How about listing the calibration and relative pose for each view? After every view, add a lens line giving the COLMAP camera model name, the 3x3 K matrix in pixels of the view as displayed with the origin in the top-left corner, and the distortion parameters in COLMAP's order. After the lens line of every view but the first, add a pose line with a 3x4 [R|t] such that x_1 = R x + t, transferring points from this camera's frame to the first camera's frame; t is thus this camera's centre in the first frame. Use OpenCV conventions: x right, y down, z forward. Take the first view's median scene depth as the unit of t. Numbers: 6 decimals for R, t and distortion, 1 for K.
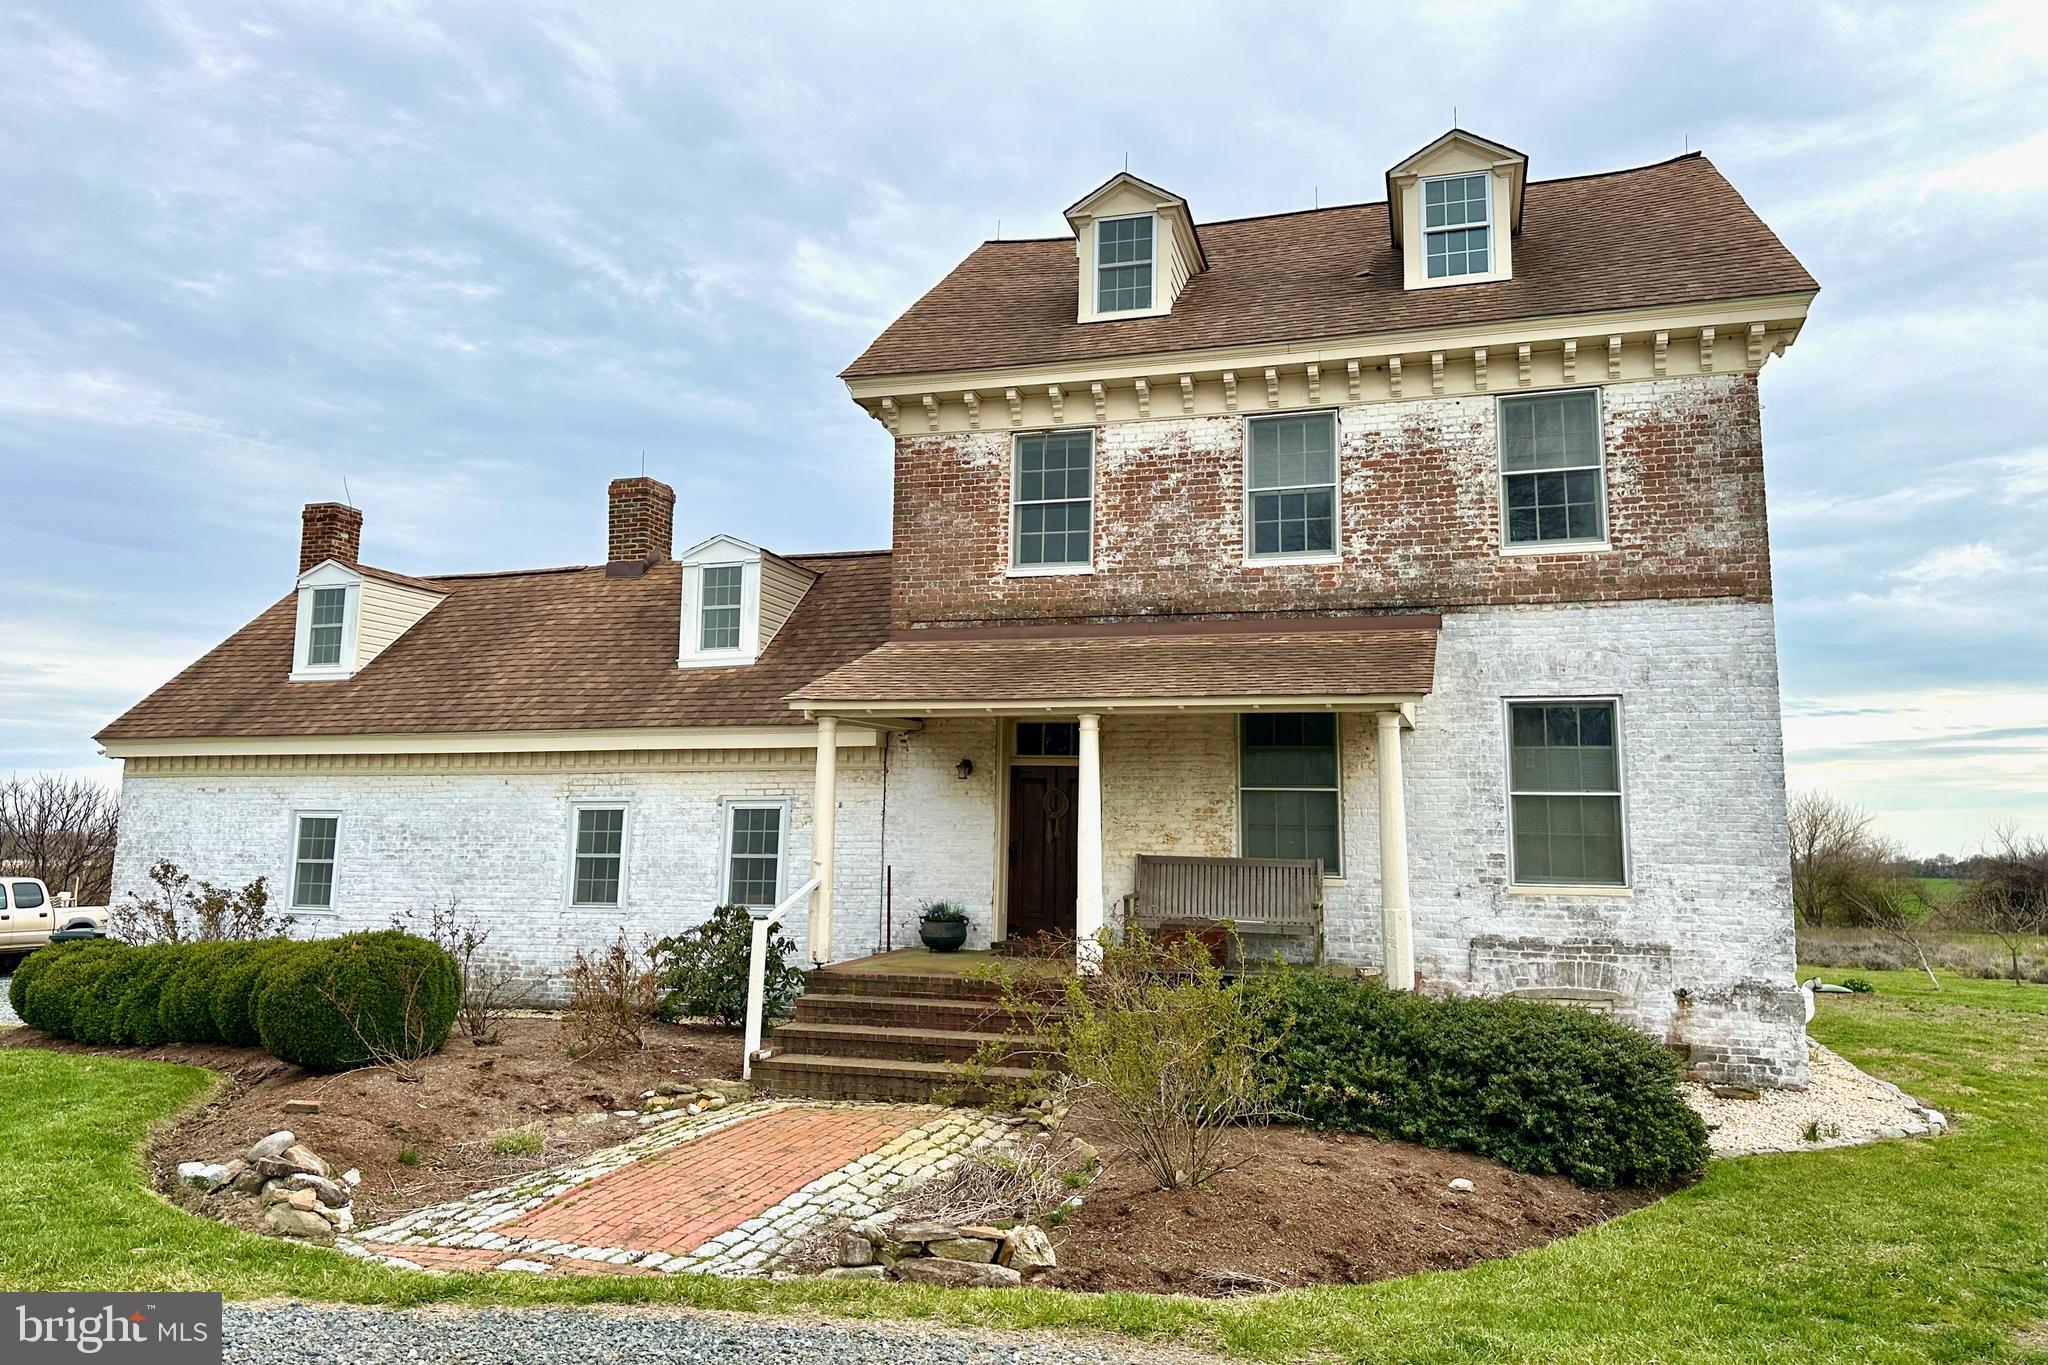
lens RADIAL K [[1410.8, 0, 1024.0], [0, 1410.8, 682.5], [0, 0, 1]] dist [0.152574, -0.232153]
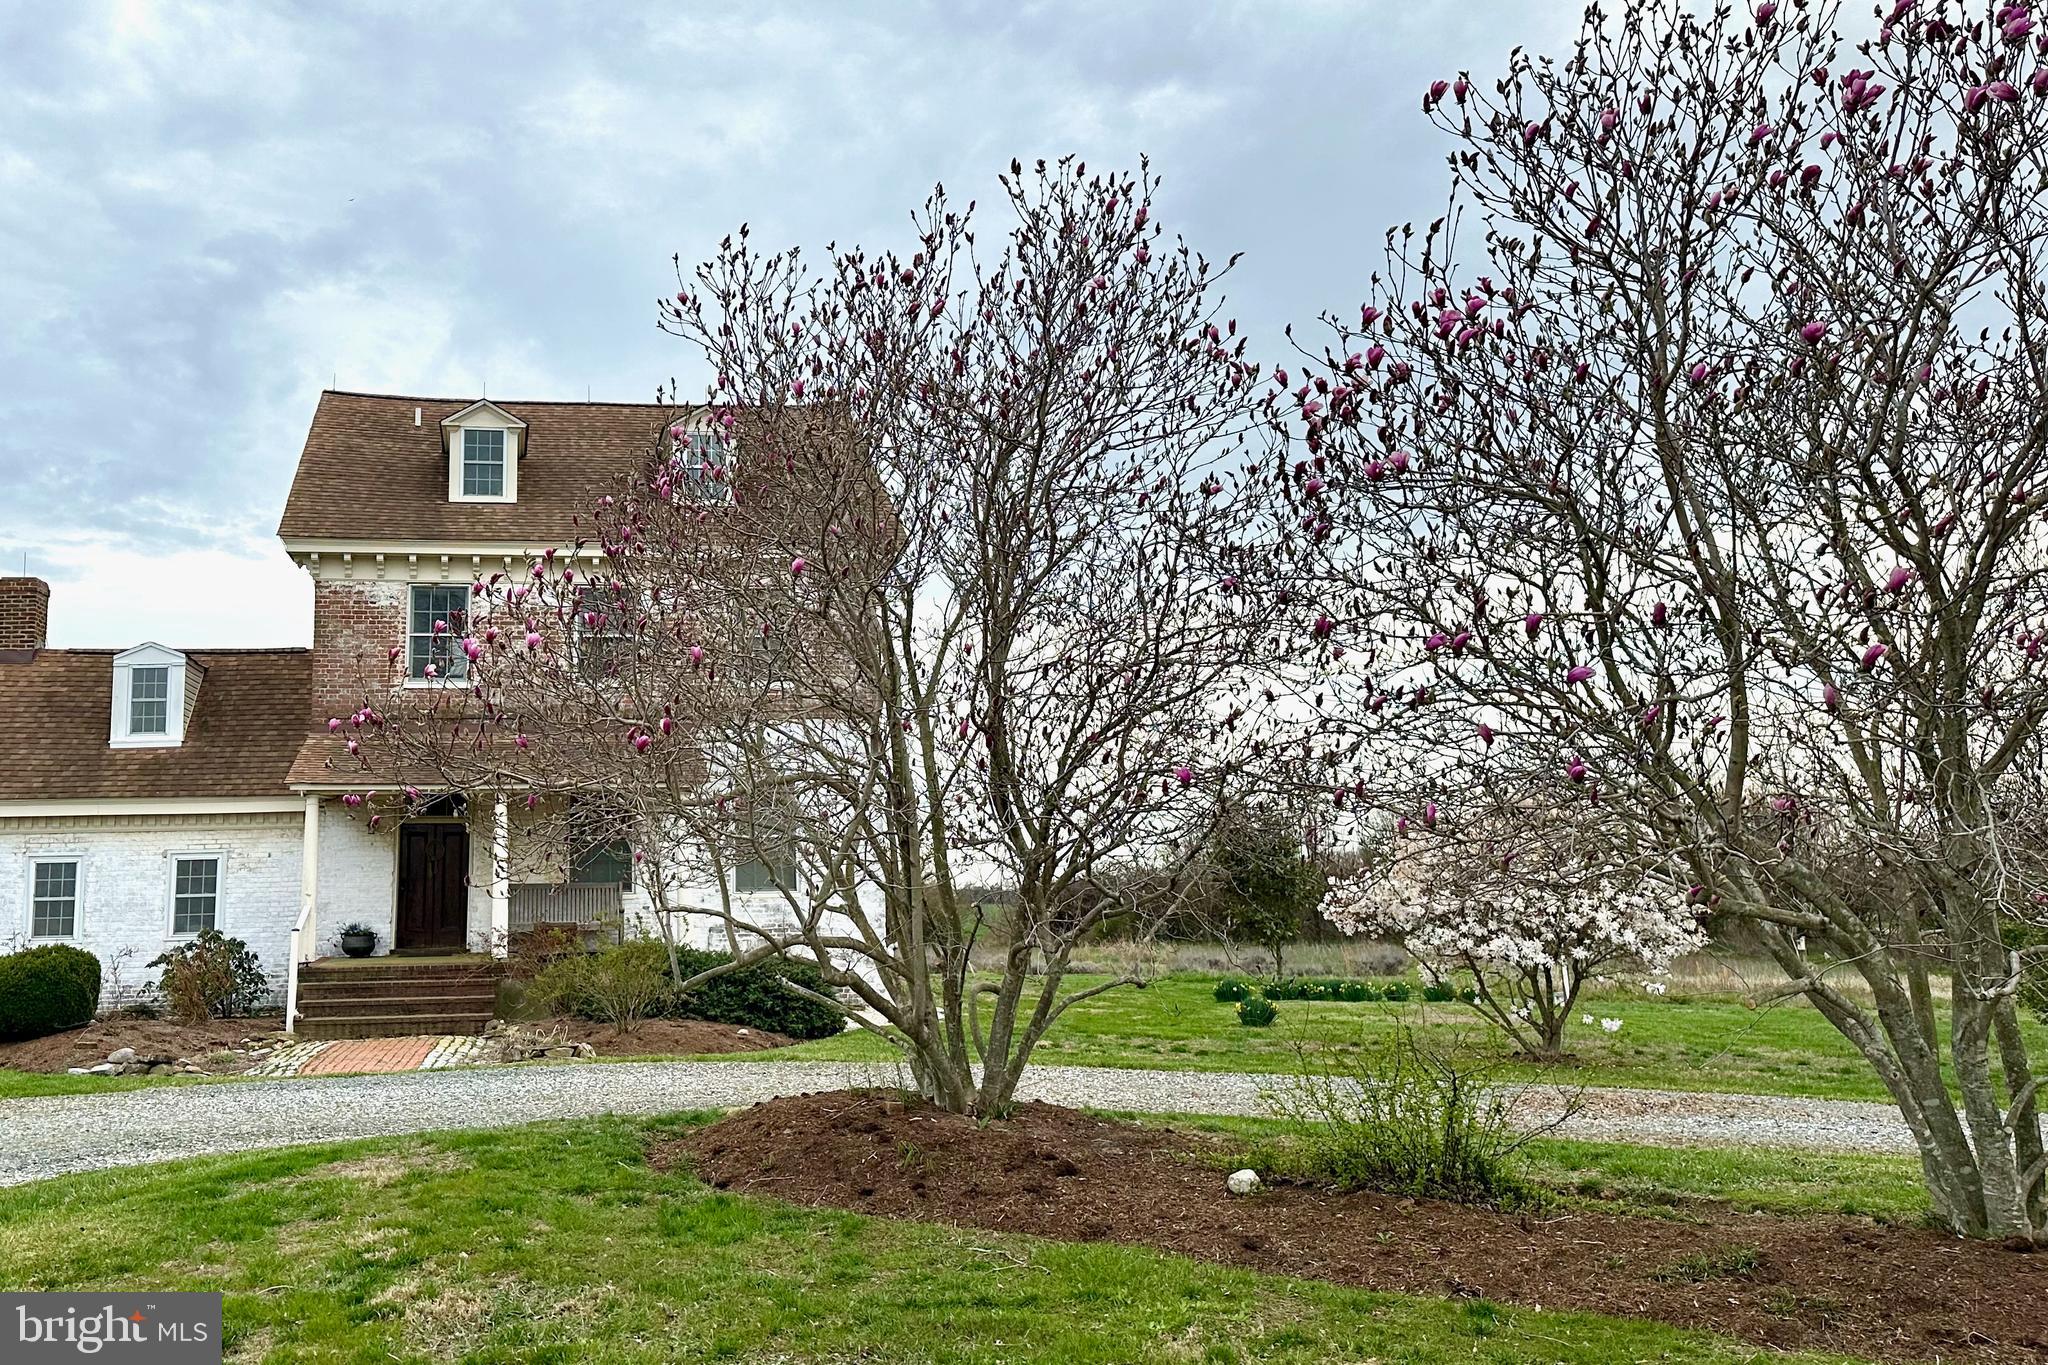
lens RADIAL K [[1435.2, 0, 1024.0], [0, 1435.2, 682.5], [0, 0, 1]] dist [0.002748, -0.000292]
pose [[0.832131, 0.040877, 0.553071, -0.293707], [-0.027969, 0.999104, -0.031762, -0.053442], [-0.553874, 0.010961, 0.832528, -0.530225]]
